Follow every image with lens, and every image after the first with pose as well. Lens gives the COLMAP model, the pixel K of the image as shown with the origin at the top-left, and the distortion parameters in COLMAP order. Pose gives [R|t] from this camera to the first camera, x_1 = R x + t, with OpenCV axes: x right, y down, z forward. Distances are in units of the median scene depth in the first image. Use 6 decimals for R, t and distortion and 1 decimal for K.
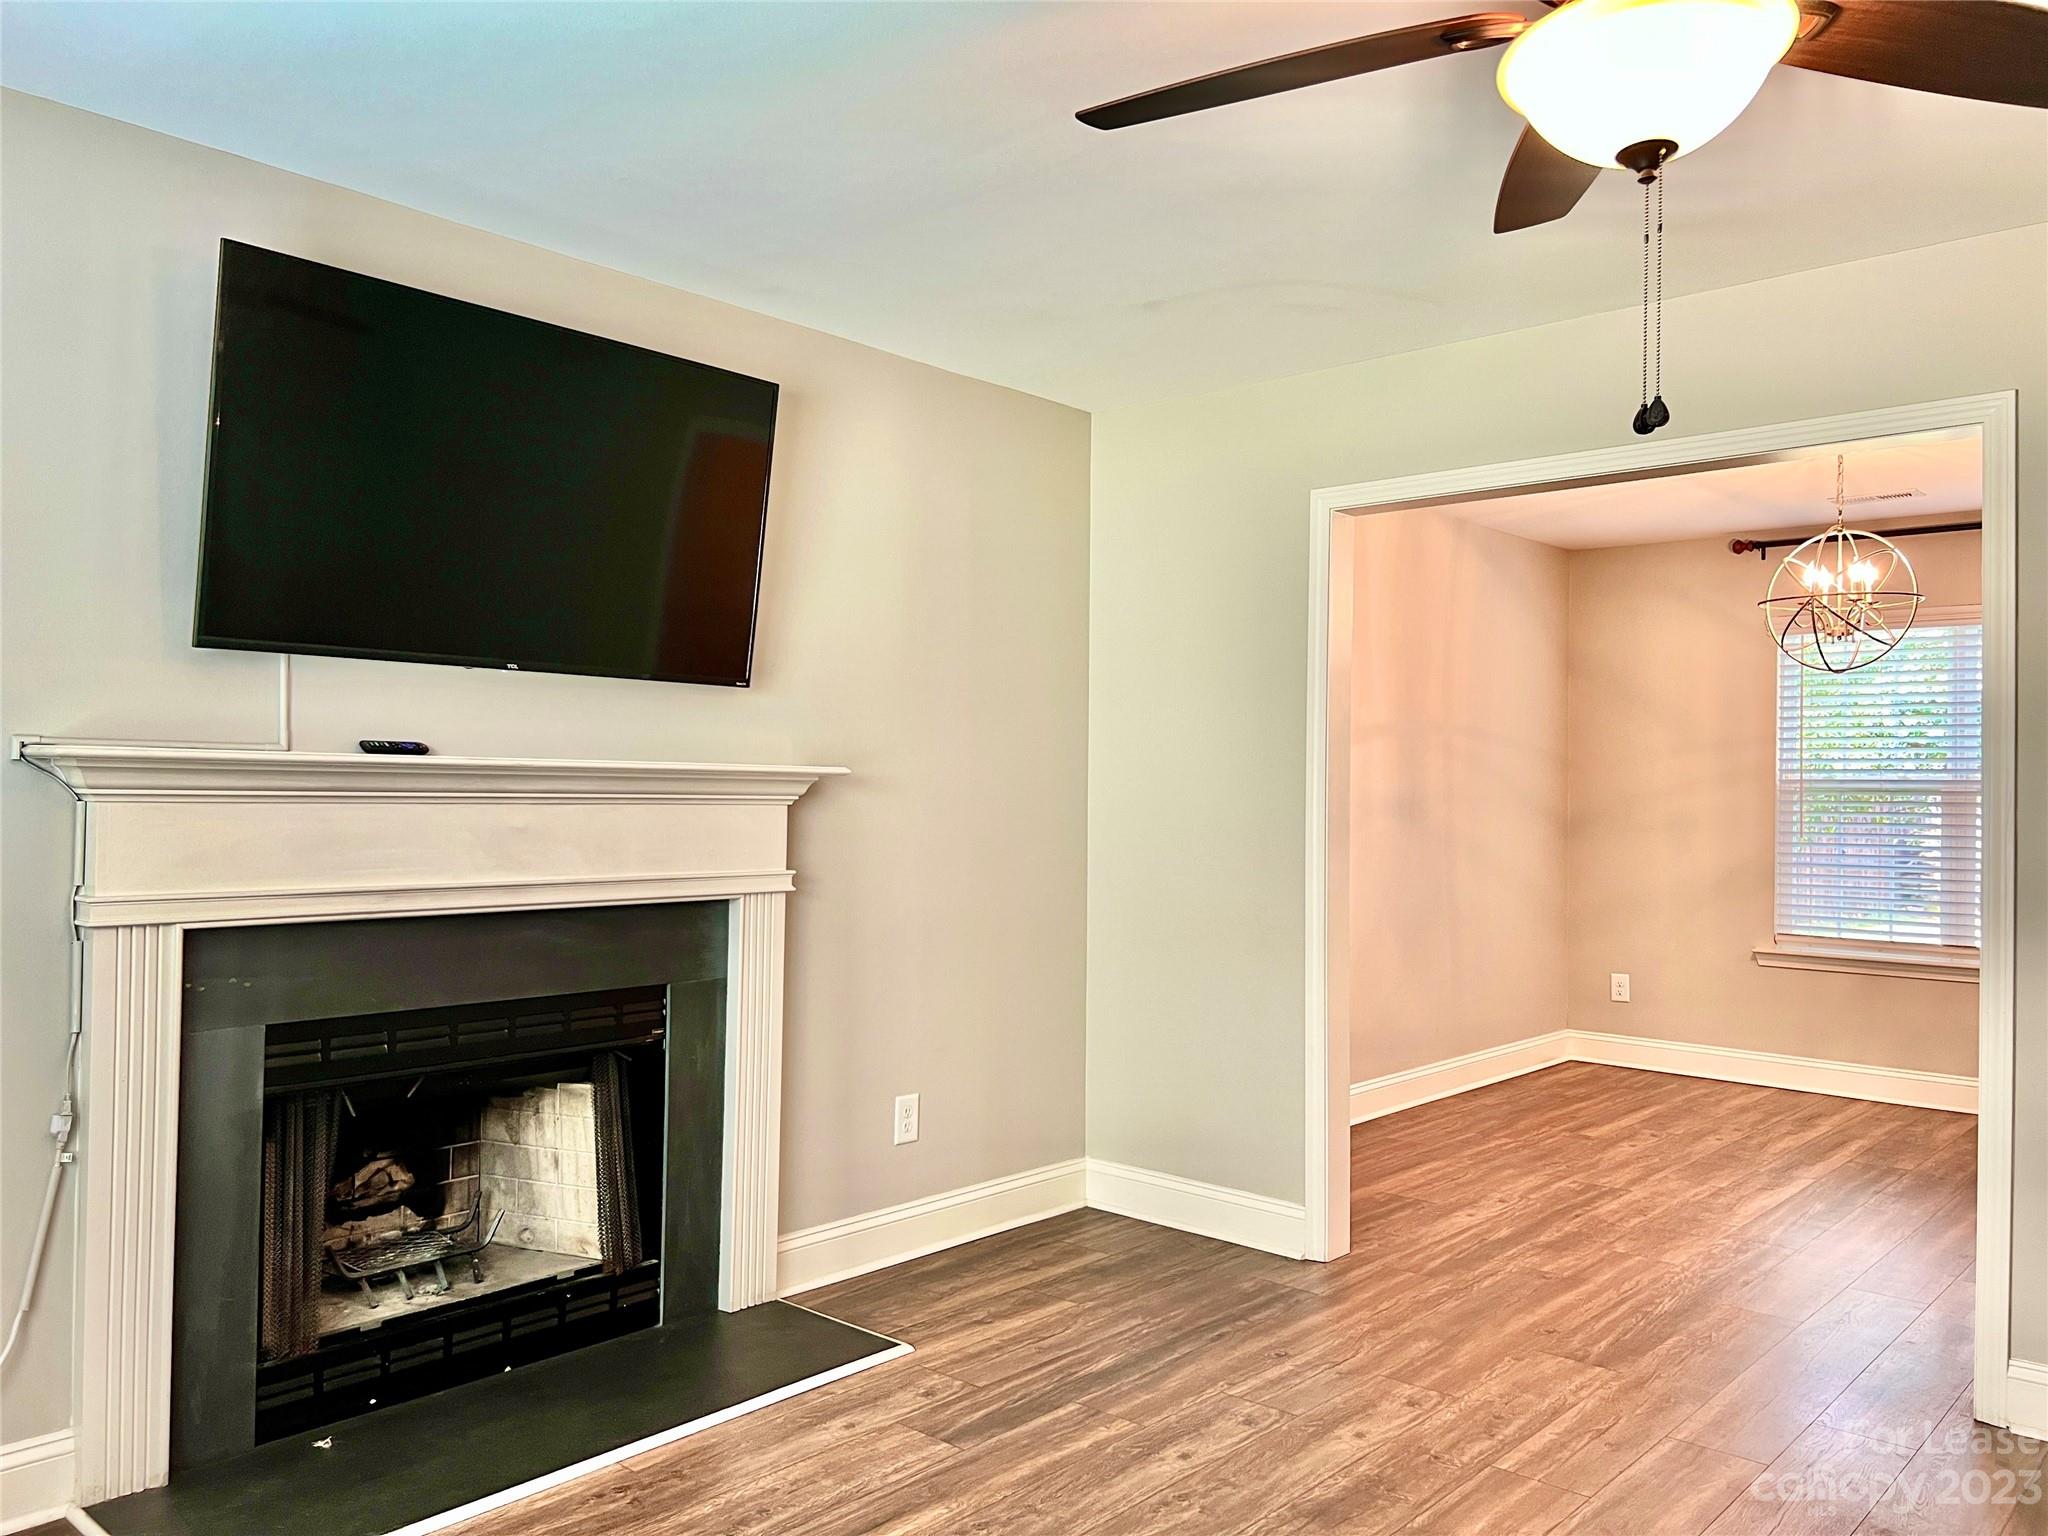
lens RADIAL K [[1545.0, 0, 1027.7], [0, 1545.0, 779.4], [0, 0, 1]] dist [0.052392, -0.057942]
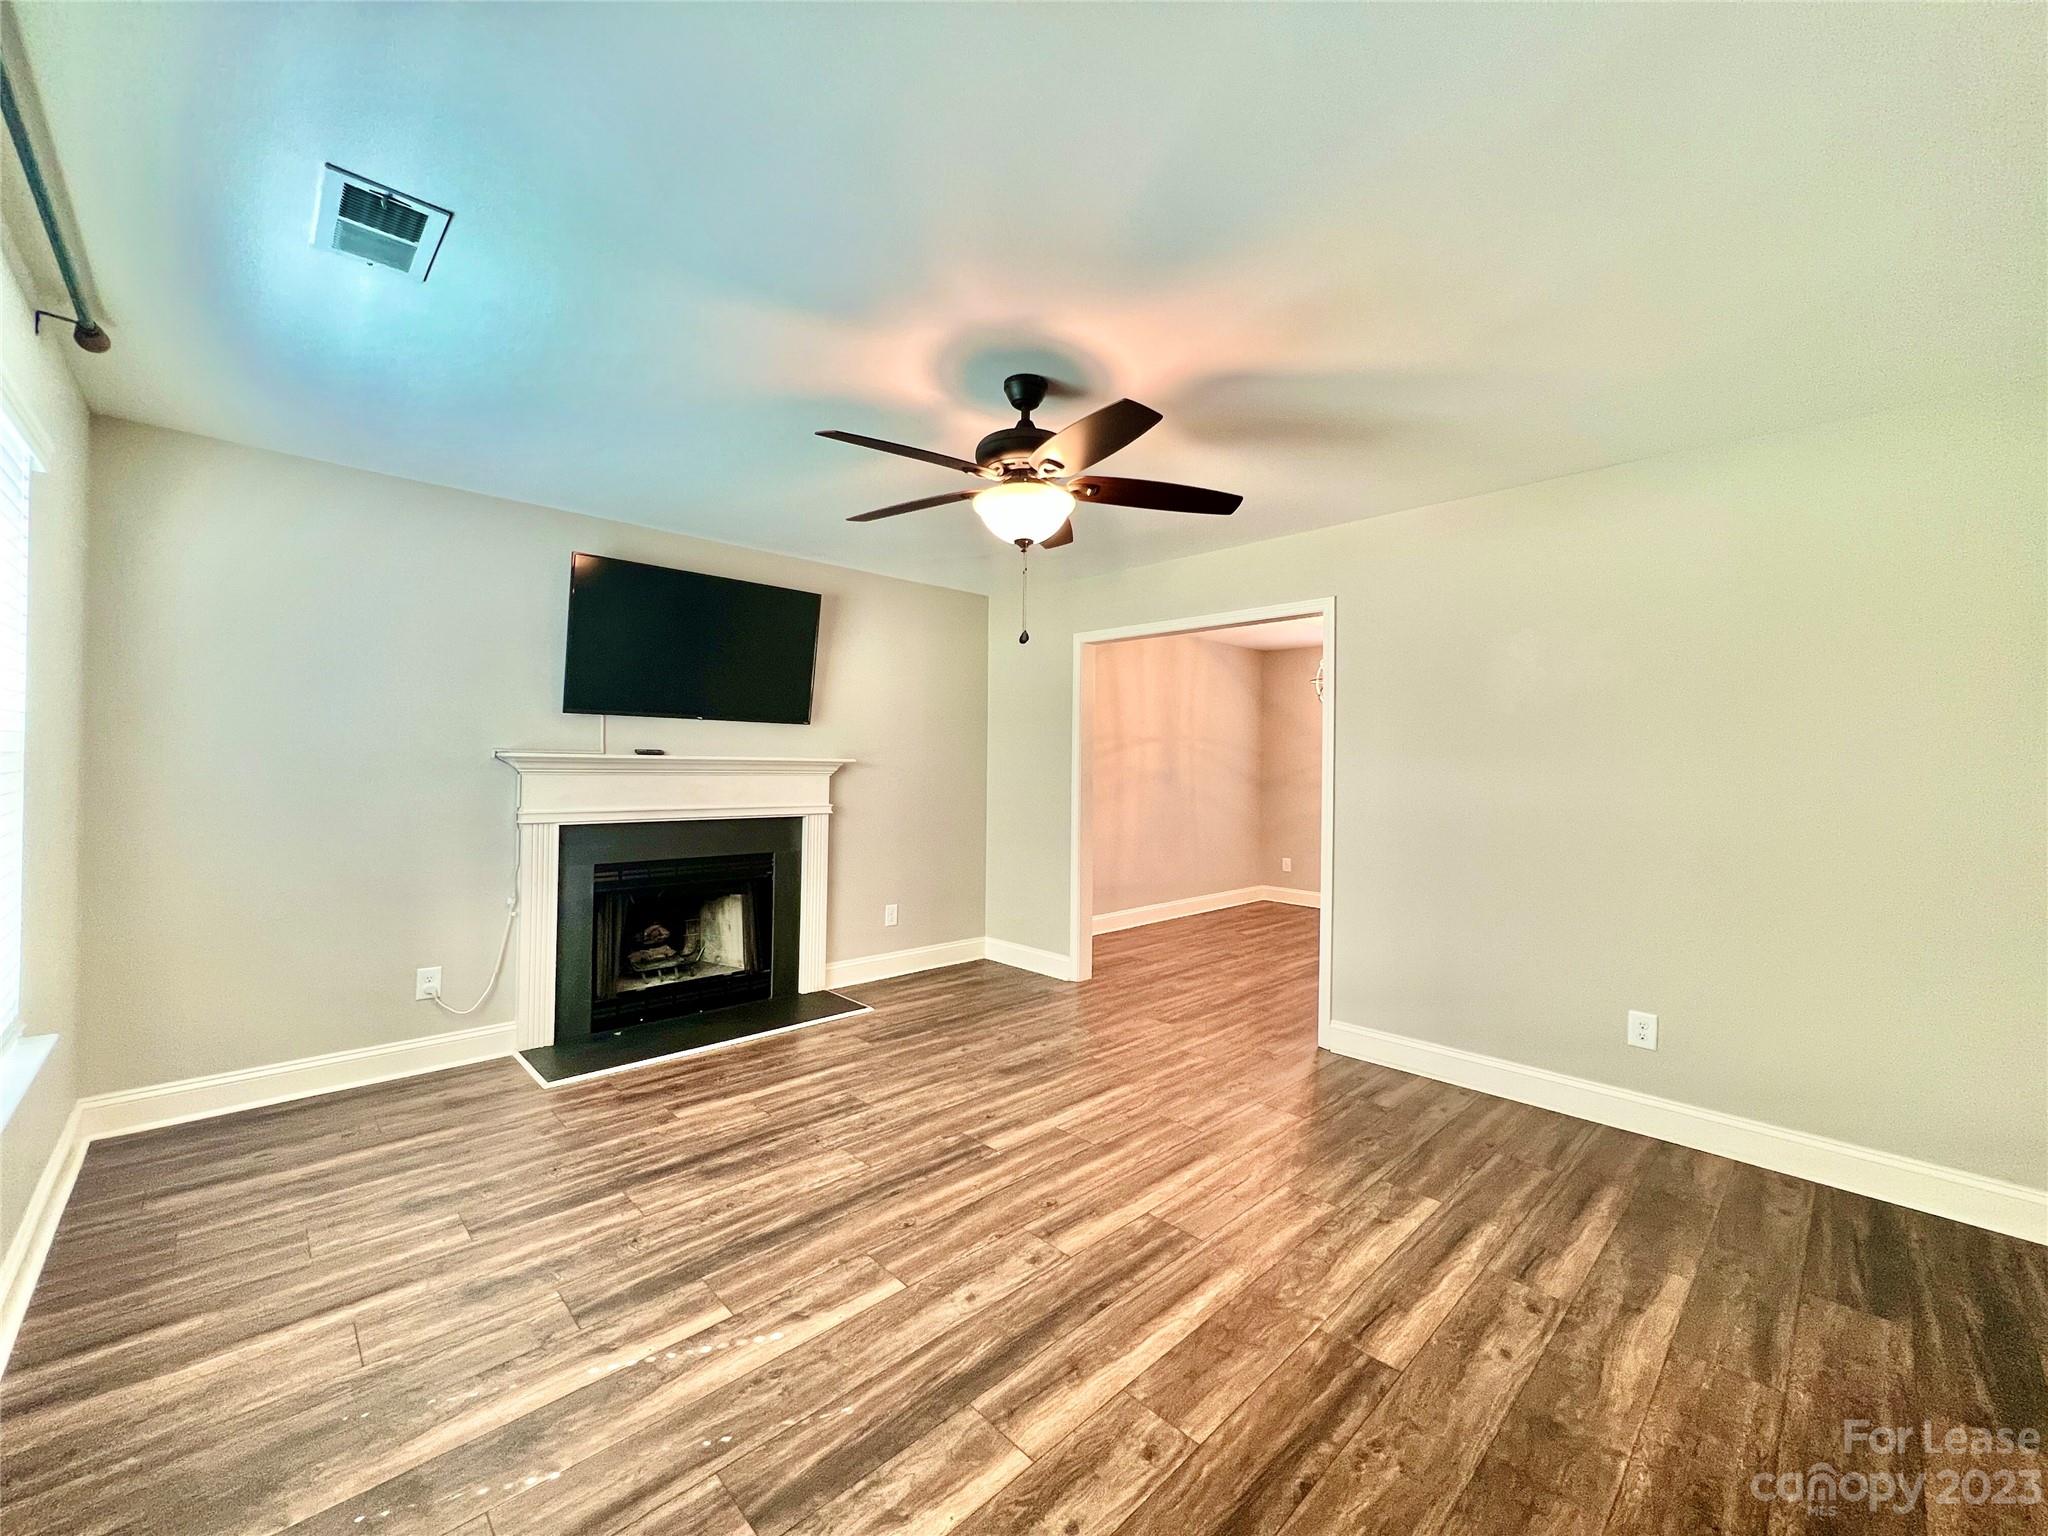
lens RADIAL K [[821.4, 0, 1022.3], [0, 821.4, 760.7], [0, 0, 1]] dist [-0.001429, 0.000680]
pose [[0.997264, 0.002024, -0.073889, 0.239416], [-0.001893, 0.999996, 0.001852, -0.009274], [0.073893, -0.001707, 0.997265, -0.210472]]
